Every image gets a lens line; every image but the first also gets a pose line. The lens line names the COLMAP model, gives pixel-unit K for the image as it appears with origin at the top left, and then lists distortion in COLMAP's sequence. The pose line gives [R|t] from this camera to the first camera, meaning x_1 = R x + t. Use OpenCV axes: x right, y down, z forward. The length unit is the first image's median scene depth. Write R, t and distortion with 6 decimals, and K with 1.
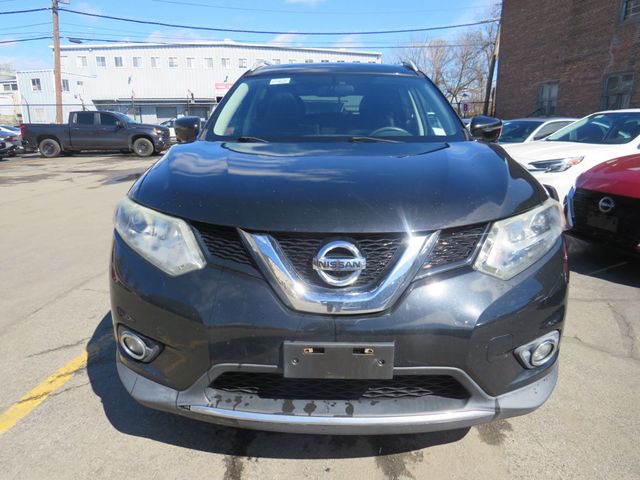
lens RADIAL K [[460.2, 0, 307.7], [0, 460.2, 243.0], [0, 0, 1]] dist [-0.035150, 0.008545]
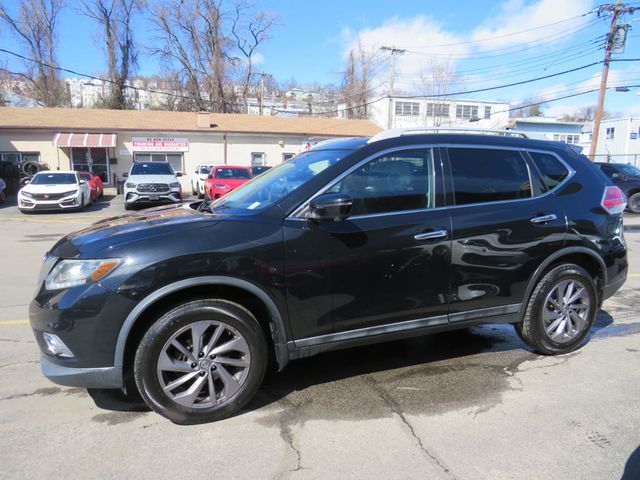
lens RADIAL K [[458.9, 0, 307.5], [0, 458.9, 238.8], [0, 0, 1]] dist [-0.052285, 0.055322]
pose [[0.394723, 0.134681, -0.908876, 0.143996], [-0.230903, 0.971993, 0.043753, -0.025145], [0.889313, 0.192592, 0.414766, 0.067766]]
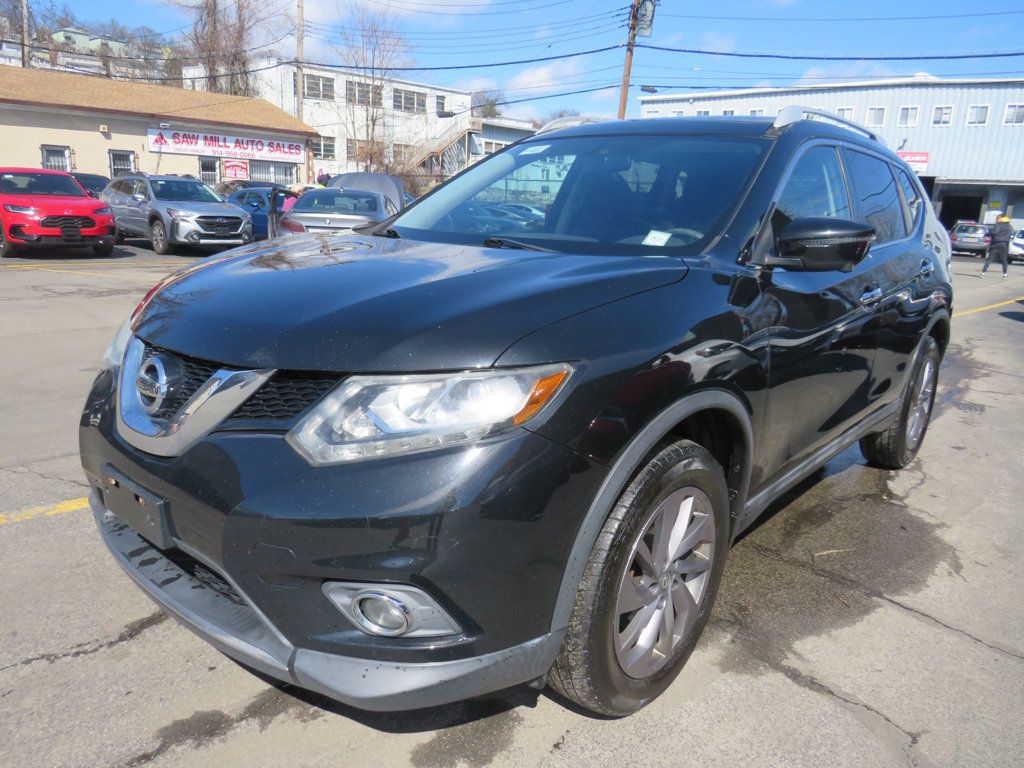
lens RADIAL K [[736.3, 0, 492.3], [0, 736.3, 388.8], [0, 0, 1]] dist [-0.035150, 0.008545]
pose [[0.766759, 0.188665, -0.613584, 0.072452], [-0.202018, 0.978189, 0.048325, -0.007017], [0.609318, 0.086902, 0.788149, 0.020940]]
